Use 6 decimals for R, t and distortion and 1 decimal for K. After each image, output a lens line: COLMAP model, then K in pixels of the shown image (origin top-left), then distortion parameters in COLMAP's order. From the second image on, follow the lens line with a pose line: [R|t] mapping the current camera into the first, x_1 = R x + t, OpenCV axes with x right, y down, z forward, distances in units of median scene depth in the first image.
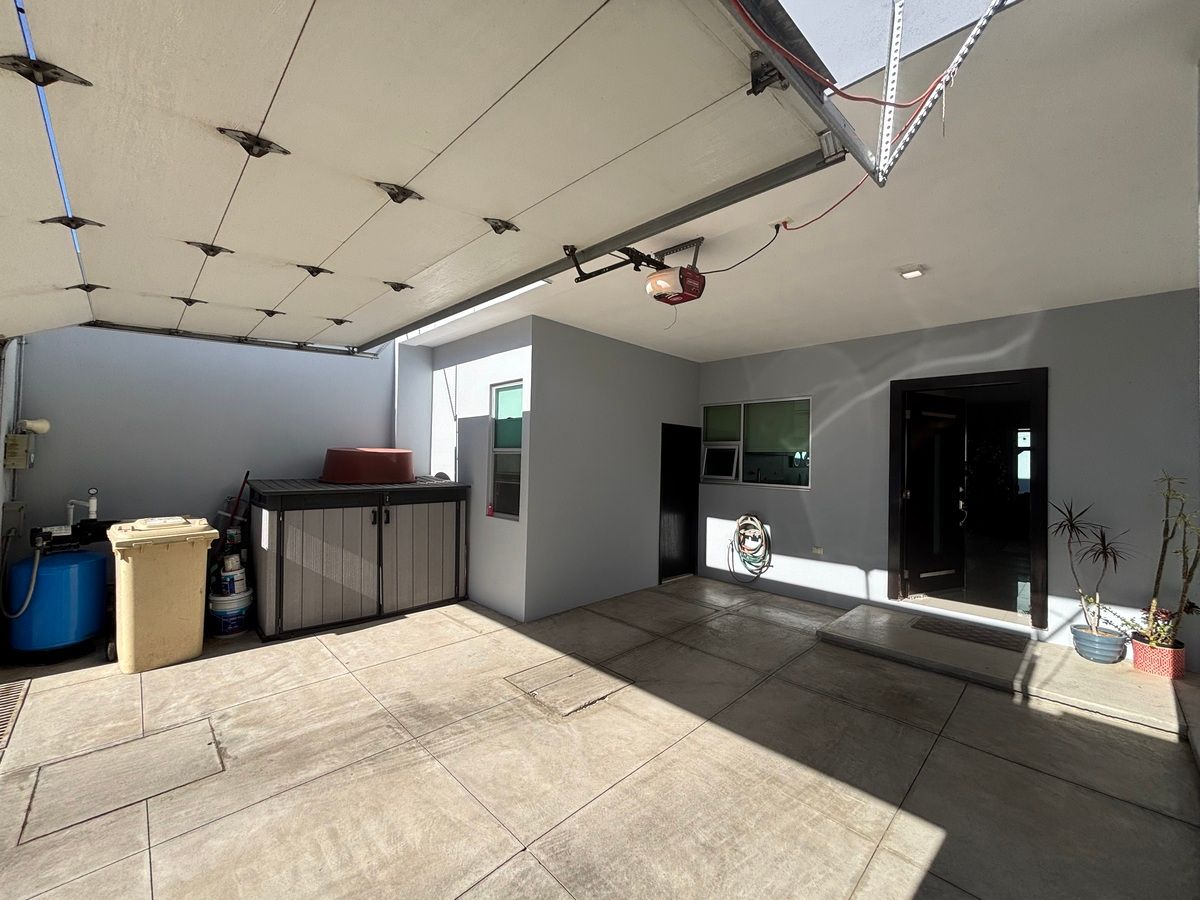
lens RADIAL K [[482.8, 0, 589.1], [0, 482.8, 449.3], [0, 0, 1]] dist [0.003414, -0.000893]
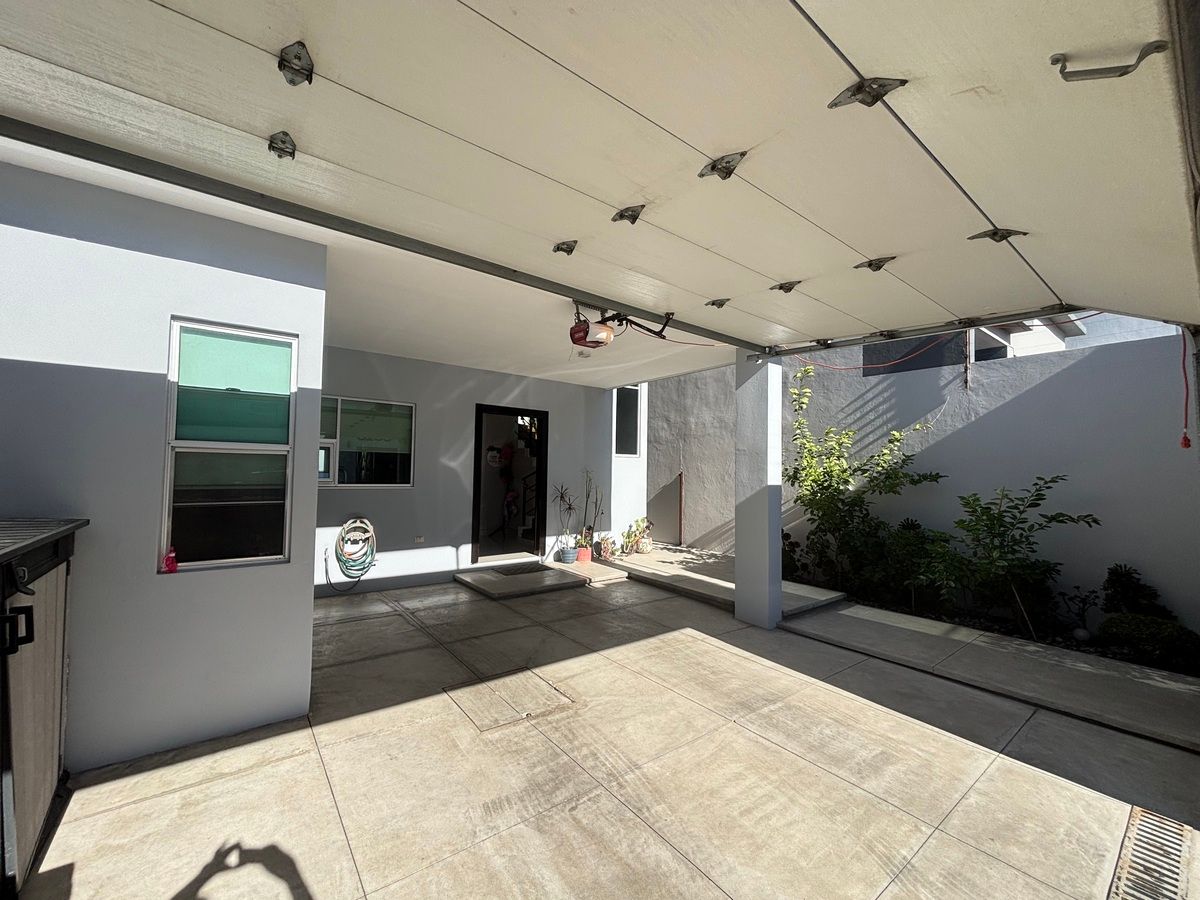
lens RADIAL K [[482.8, 0, 599.8], [0, 482.8, 452.1], [0, 0, 1]] dist [0.003414, -0.000893]
pose [[0.106815, 0.016988, 0.994134, -0.905768], [-0.042968, 0.998999, -0.012455, -0.003271], [-0.993350, -0.041385, 0.107438, 0.670676]]
